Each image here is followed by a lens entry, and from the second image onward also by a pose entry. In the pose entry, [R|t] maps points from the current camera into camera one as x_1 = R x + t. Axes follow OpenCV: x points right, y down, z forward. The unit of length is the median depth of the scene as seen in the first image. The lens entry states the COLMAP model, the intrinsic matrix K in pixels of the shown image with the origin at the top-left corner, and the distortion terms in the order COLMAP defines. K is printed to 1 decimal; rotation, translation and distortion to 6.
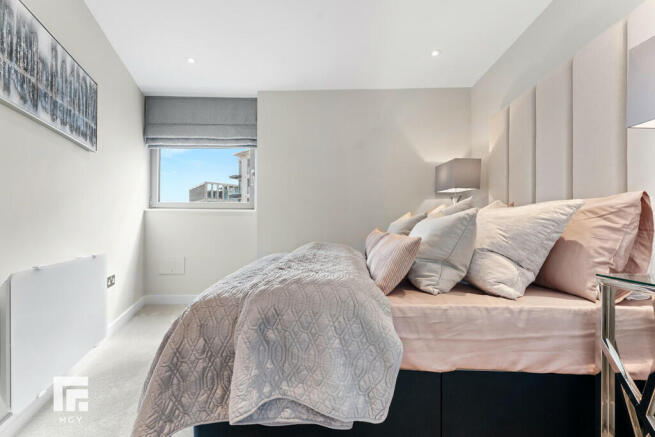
lens RADIAL K [[260.6, 0, 322.0], [0, 260.6, 223.9], [0, 0, 1]] dist [-0.001722, -0.000357]
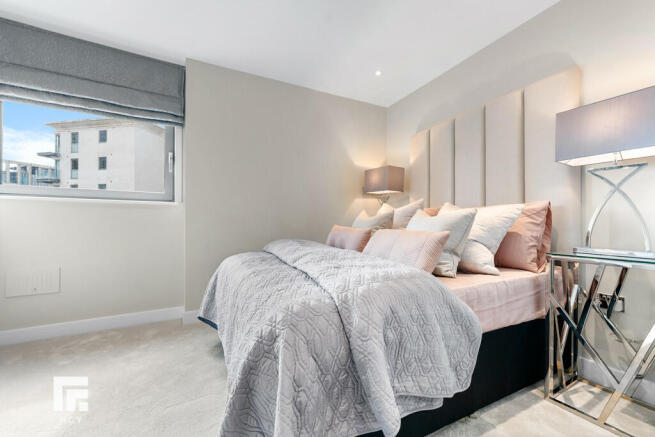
lens RADIAL K [[260.6, 0, 321.3], [0, 260.6, 219.7], [0, 0, 1]] dist [-0.001722, -0.000357]
pose [[0.880878, 0.002773, 0.473335, -0.690655], [-0.002544, 0.999996, -0.001123, -0.001146], [-0.473337, -0.000215, 0.880882, 0.205697]]
